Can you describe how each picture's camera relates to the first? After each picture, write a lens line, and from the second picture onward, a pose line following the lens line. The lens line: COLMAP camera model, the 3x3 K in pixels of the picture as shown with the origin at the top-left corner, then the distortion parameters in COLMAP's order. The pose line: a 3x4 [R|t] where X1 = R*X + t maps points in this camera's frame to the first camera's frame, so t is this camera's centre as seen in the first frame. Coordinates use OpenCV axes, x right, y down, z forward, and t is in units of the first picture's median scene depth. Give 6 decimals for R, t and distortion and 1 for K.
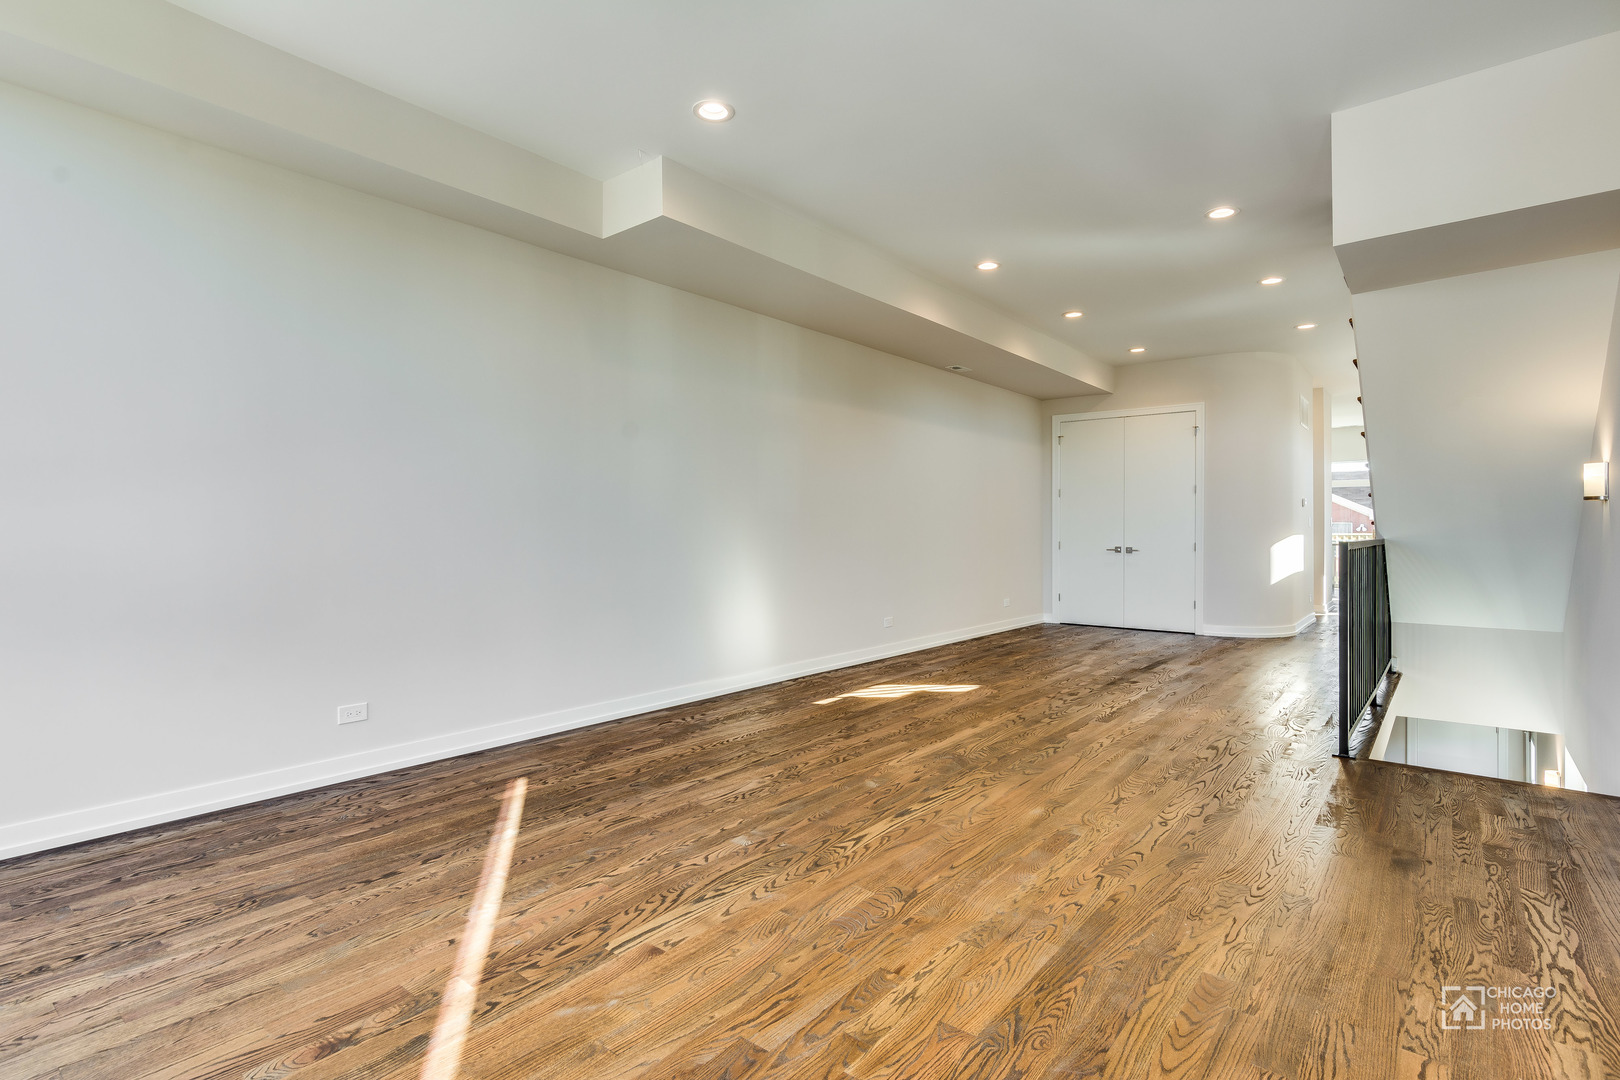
lens RADIAL K [[799.2, 0, 805.9], [0, 799.2, 526.1], [0, 0, 1]] dist [-0.001134, 0.000325]
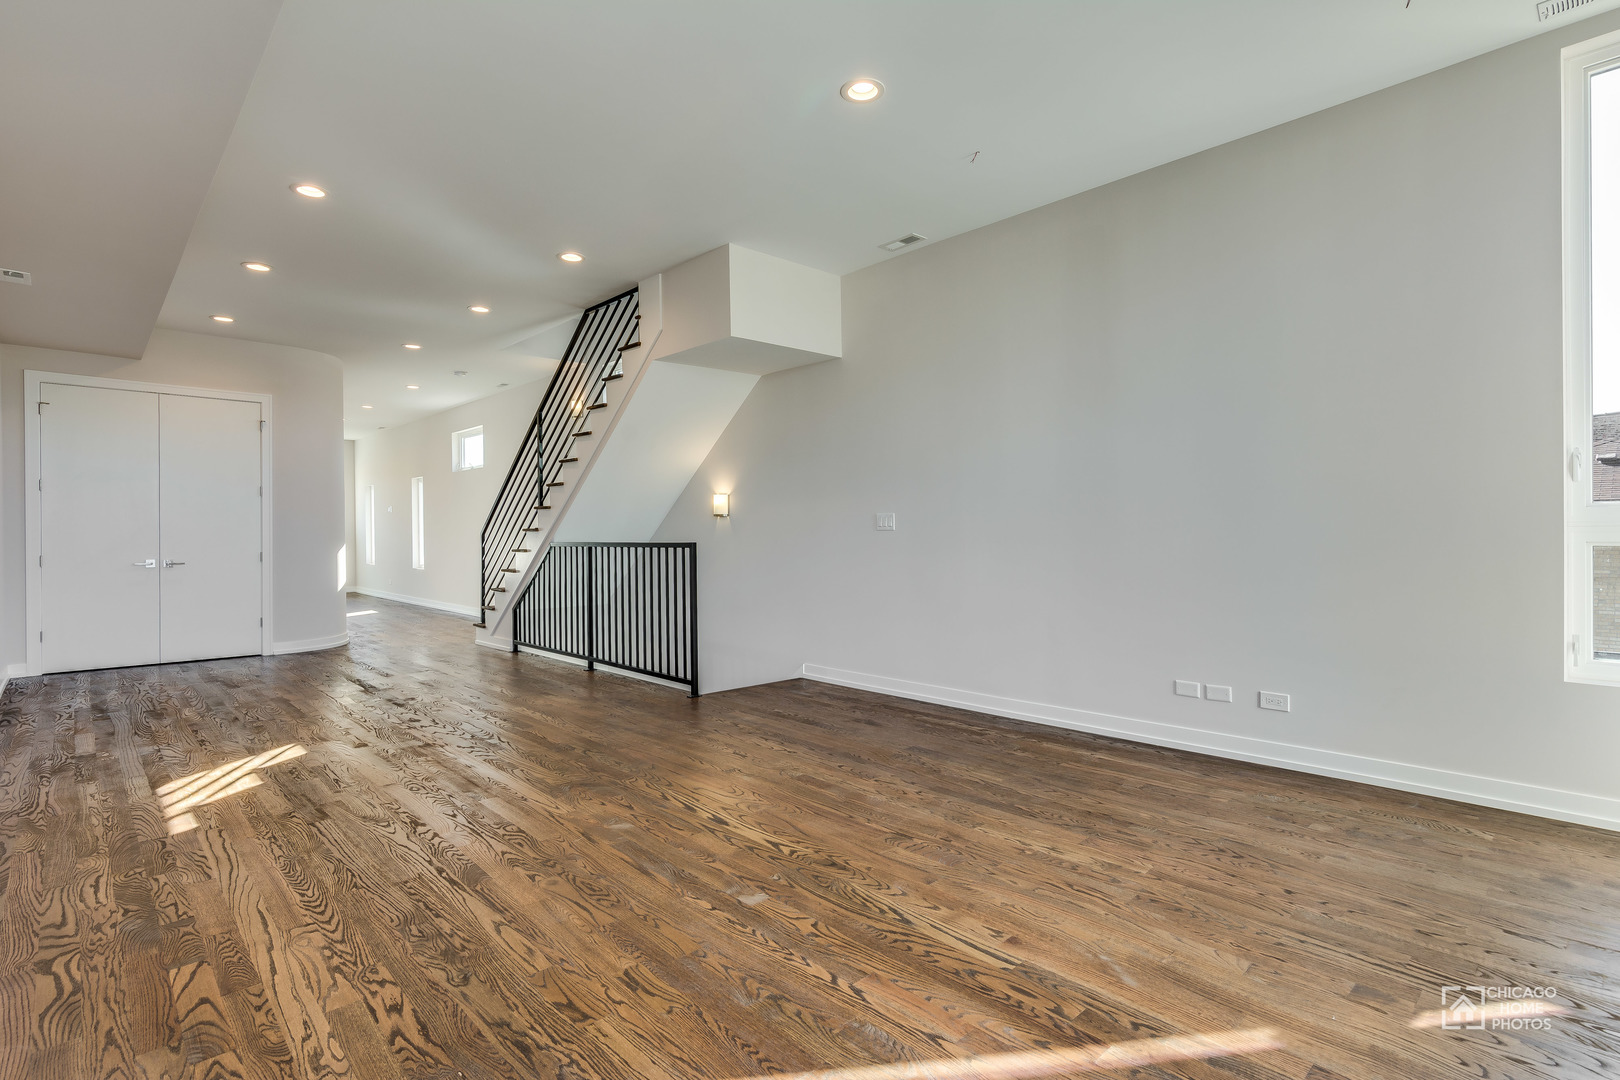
lens RADIAL K [[788.1, 0, 818.5], [0, 788.1, 532.0], [0, 0, 1]] dist [0.000220, 0.000819]
pose [[0.124502, 0.003787, 0.992212, -0.877986], [0.001018, 0.999992, -0.003944, 0.007222], [-0.992219, 0.001501, 0.124497, 0.802475]]
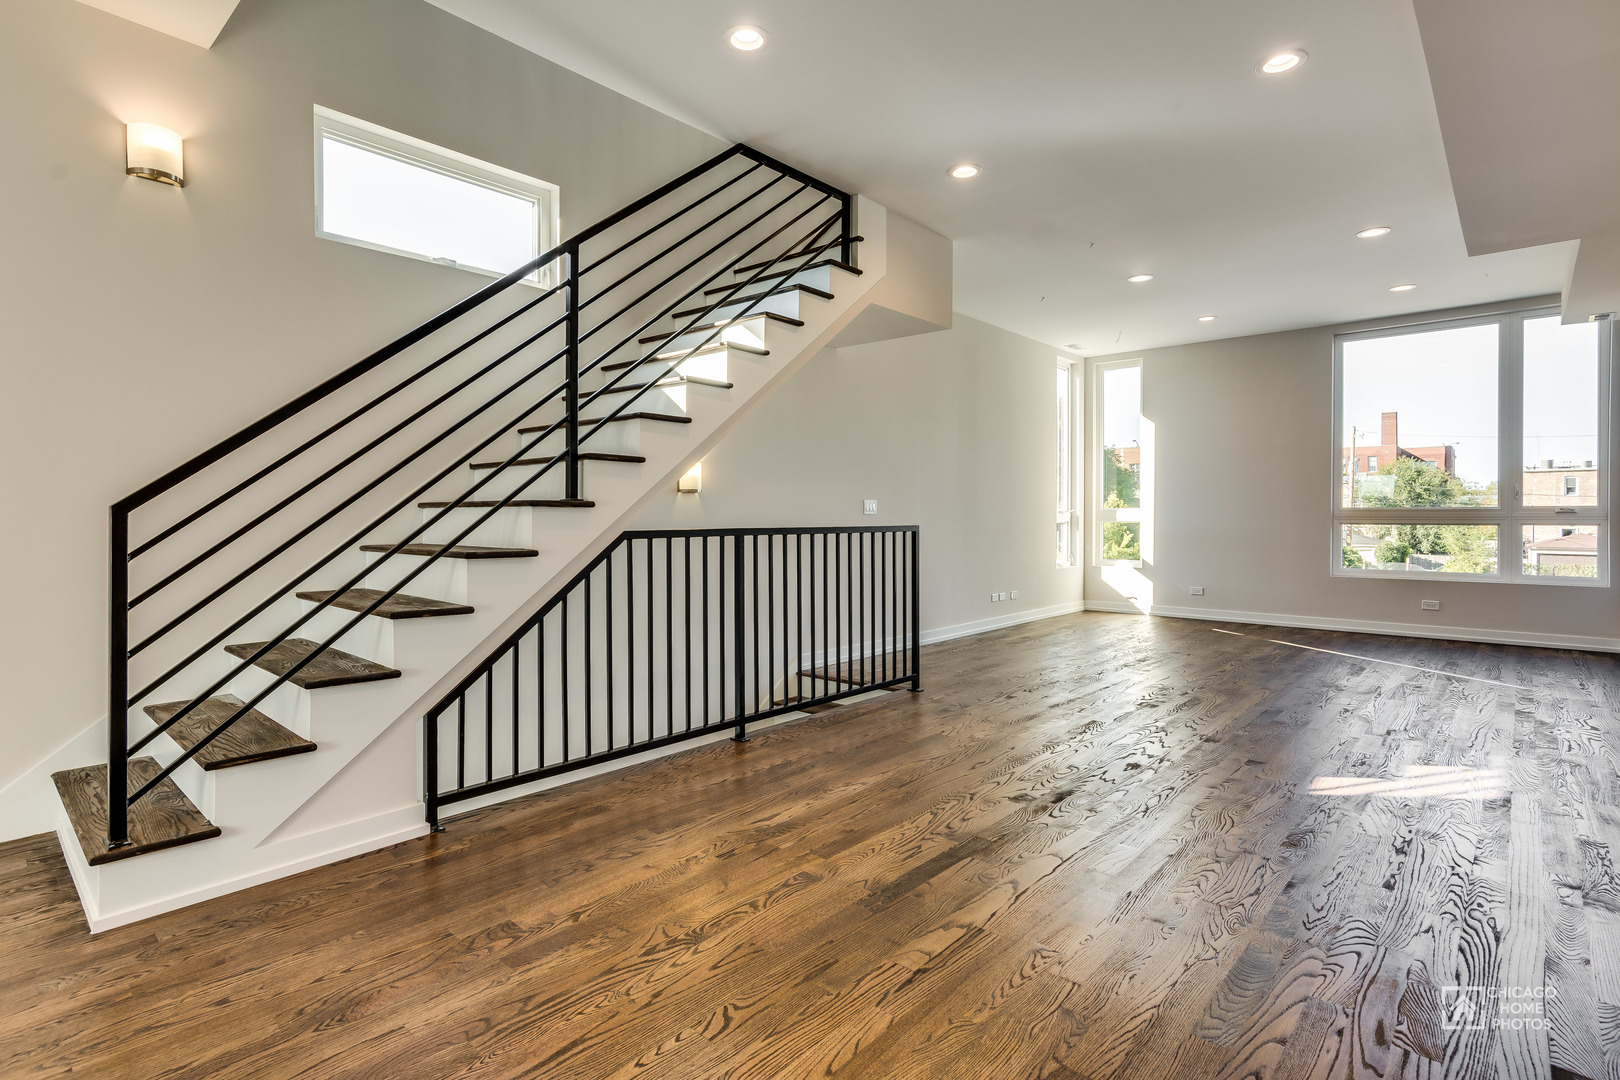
lens RADIAL K [[799.2, 0, 805.9], [0, 799.2, 526.1], [0, 0, 1]] dist [-0.001134, 0.000325]
pose [[-0.998362, 0.007106, 0.056778, 1.035971], [0.007019, 0.999974, -0.001726, 0.026569], [-0.056789, -0.001325, -0.998385, 3.041579]]
